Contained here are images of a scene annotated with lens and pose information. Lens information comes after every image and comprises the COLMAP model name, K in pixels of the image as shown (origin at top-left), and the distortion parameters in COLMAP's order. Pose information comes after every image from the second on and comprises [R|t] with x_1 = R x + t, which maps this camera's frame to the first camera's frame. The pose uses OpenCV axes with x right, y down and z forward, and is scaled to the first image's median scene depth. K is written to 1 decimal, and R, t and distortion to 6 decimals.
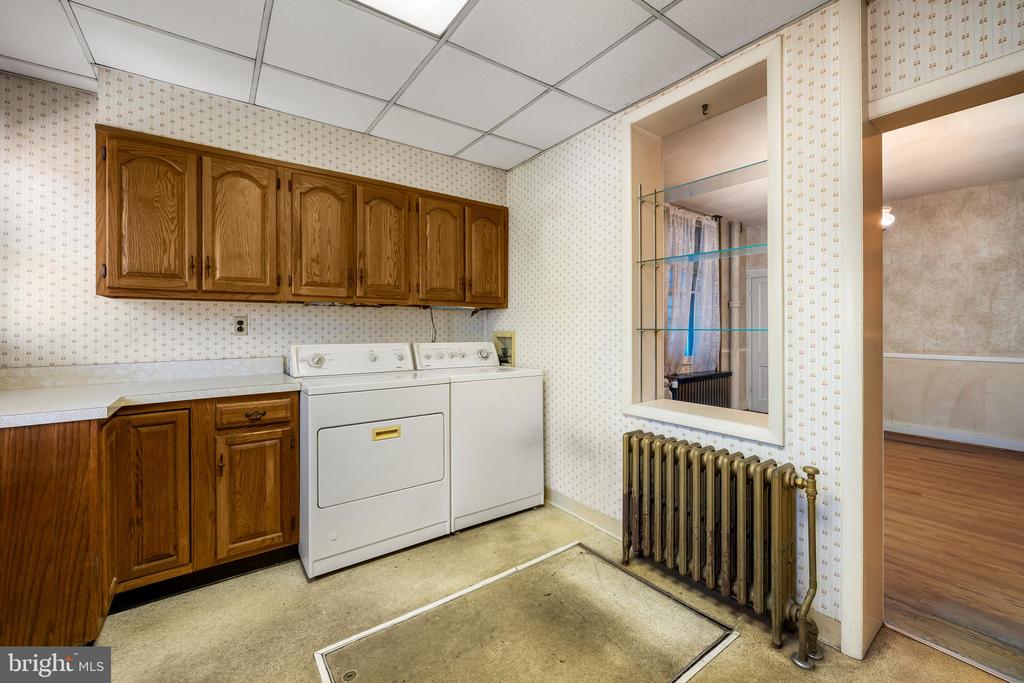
lens RADIAL K [[412.5, 0, 514.1], [0, 412.5, 328.8], [0, 0, 1]] dist [-0.006011, 0.000203]
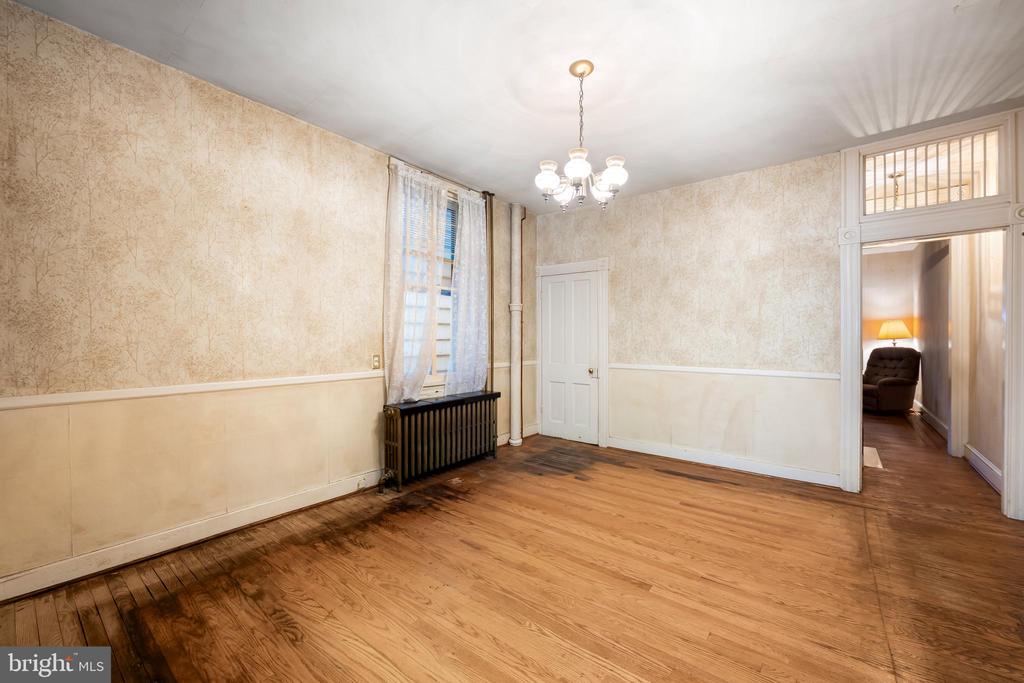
lens RADIAL K [[412.5, 0, 514.2], [0, 412.5, 339.0], [0, 0, 1]] dist [-0.006011, 0.000203]
pose [[0.963280, -0.001703, 0.268495, 0.649639], [-0.000033, 0.999979, 0.006463, -0.002546], [-0.268500, -0.006235, 0.963260, 0.453409]]
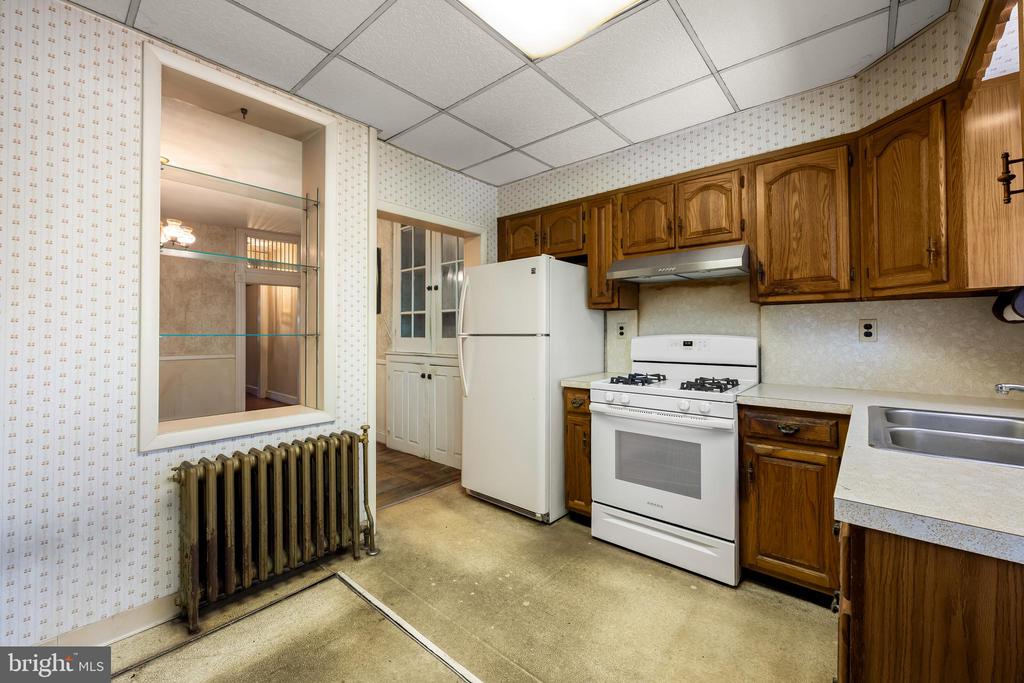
lens RADIAL K [[412.5, 0, 512.6], [0, 412.5, 329.1], [0, 0, 1]] dist [-0.006011, 0.000203]
pose [[-0.225168, 0.010787, 0.974260, -0.477334], [-0.000109, 0.999938, -0.011096, -0.001153], [-0.974320, -0.002605, -0.225153, 0.437545]]
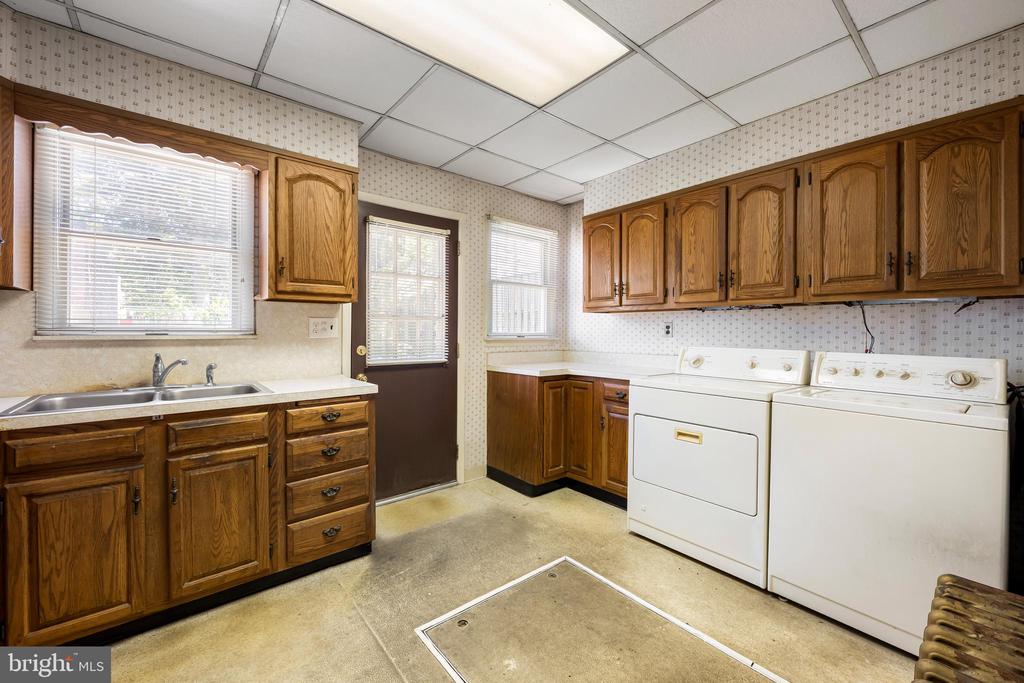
lens RADIAL K [[412.5, 0, 510.0], [0, 412.5, 334.3], [0, 0, 1]] dist [-0.006011, 0.000203]
pose [[0.058952, 0.010790, -0.998203, 0.513932], [-0.004646, 0.999934, 0.010534, -0.003432], [0.998250, 0.004017, 0.058998, 0.389168]]
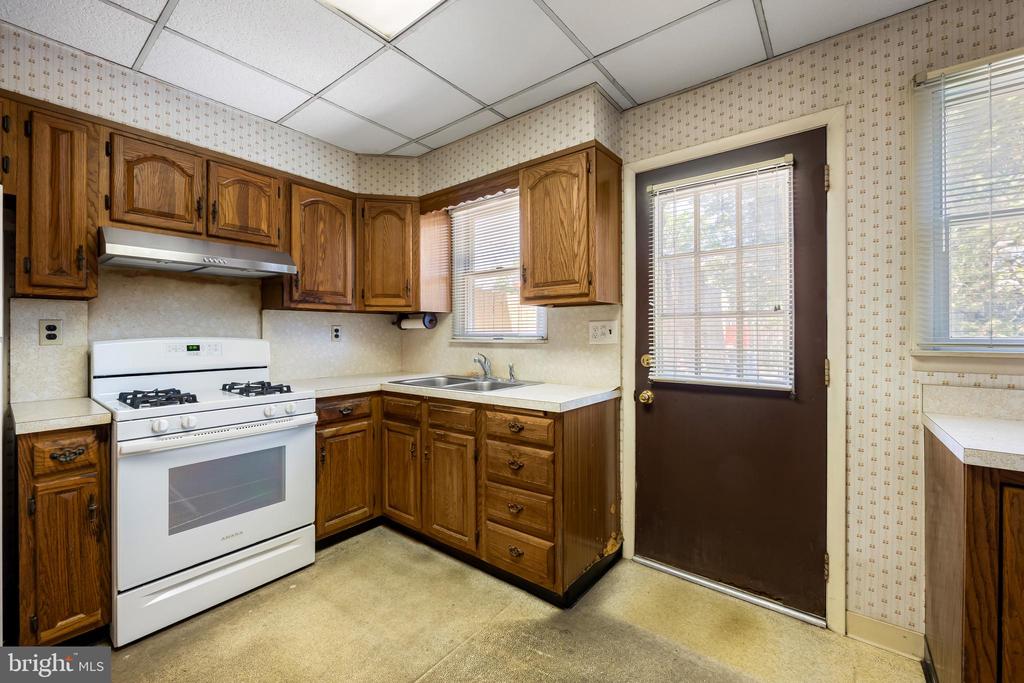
lens RADIAL K [[412.5, 0, 512.1], [0, 412.5, 333.2], [0, 0, 1]] dist [-0.006011, 0.000203]
pose [[-0.963615, 0.001769, -0.267290, -0.032601], [0.003033, 0.999986, -0.004316, -0.001690], [0.267279, -0.004970, -0.963606, 0.766078]]
